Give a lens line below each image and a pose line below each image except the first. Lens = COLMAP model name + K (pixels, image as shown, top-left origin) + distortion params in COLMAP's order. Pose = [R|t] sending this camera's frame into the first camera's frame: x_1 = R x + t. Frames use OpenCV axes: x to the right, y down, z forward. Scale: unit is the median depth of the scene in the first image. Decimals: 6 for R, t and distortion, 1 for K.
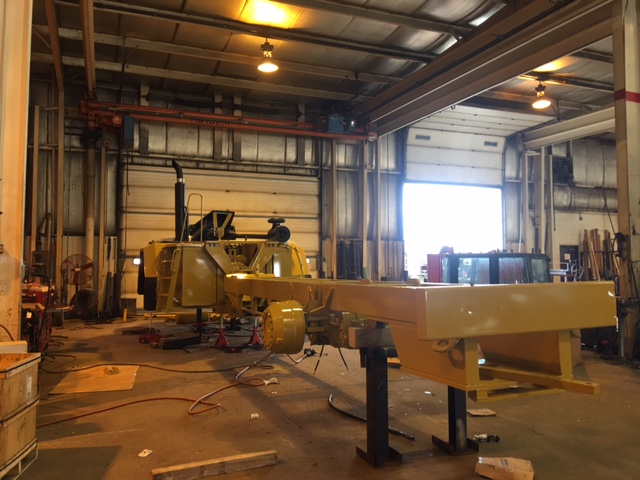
lens RADIAL K [[538.7, 0, 314.8], [0, 538.7, 234.0], [0, 0, 1]] dist [0.055433, -0.049488]
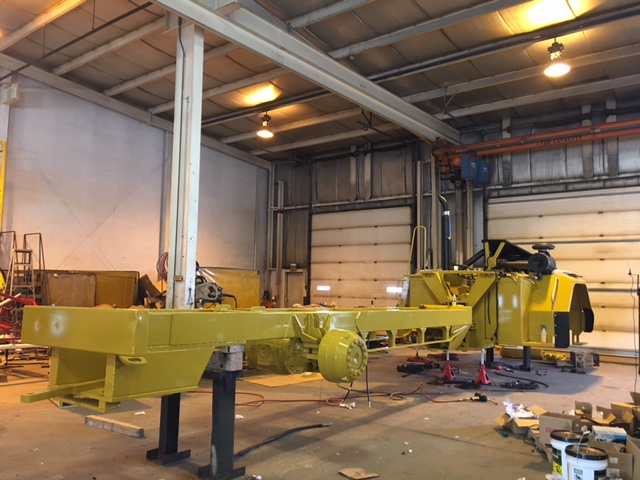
lens RADIAL K [[538.7, 0, 319.6], [0, 538.7, 238.3], [0, 0, 1]] dist [0.055433, -0.049488]
pose [[0.504444, -0.063360, -0.861117, 0.370889], [0.020109, 0.997896, -0.061644, 0.005737], [0.863210, 0.013780, 0.504656, 0.190765]]
